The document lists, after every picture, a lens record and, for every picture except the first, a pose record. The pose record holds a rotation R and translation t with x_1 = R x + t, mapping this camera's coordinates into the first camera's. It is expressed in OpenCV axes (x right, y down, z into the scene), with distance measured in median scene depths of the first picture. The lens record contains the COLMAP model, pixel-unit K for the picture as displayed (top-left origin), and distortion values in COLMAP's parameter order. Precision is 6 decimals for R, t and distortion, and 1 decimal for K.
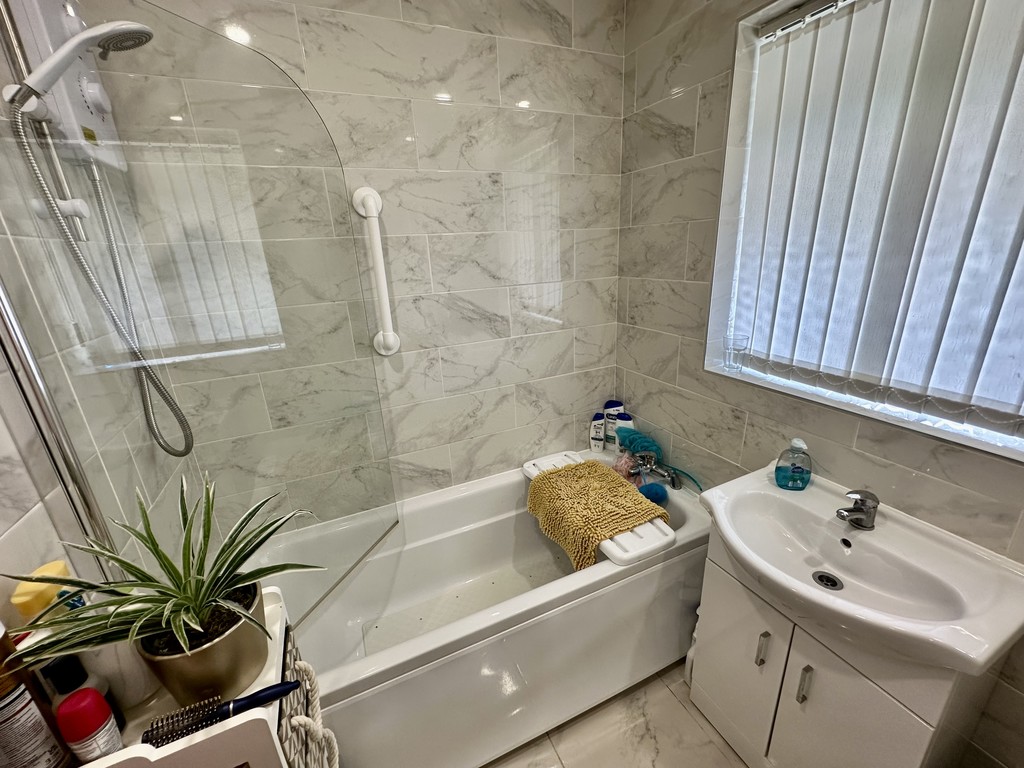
lens RADIAL K [[409.0, 0, 513.5], [0, 409.0, 382.5], [0, 0, 1]] dist [-0.000020, 0.000069]
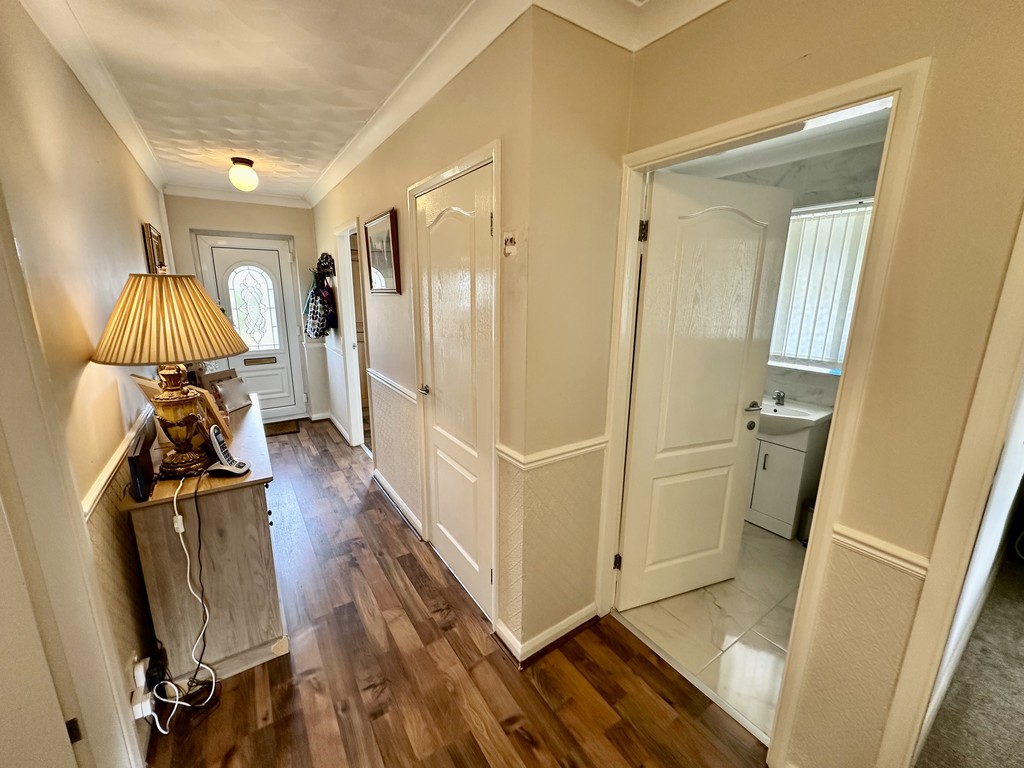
lens RADIAL K [[409.0, 0, 510.5], [0, 409.0, 387.7], [0, 0, 1]] dist [-0.000020, 0.000069]
pose [[0.984888, 0.015116, 0.172534, -1.465476], [0.000700, 0.995829, -0.091242, 0.510755], [-0.173193, 0.089984, 0.980769, -1.451488]]
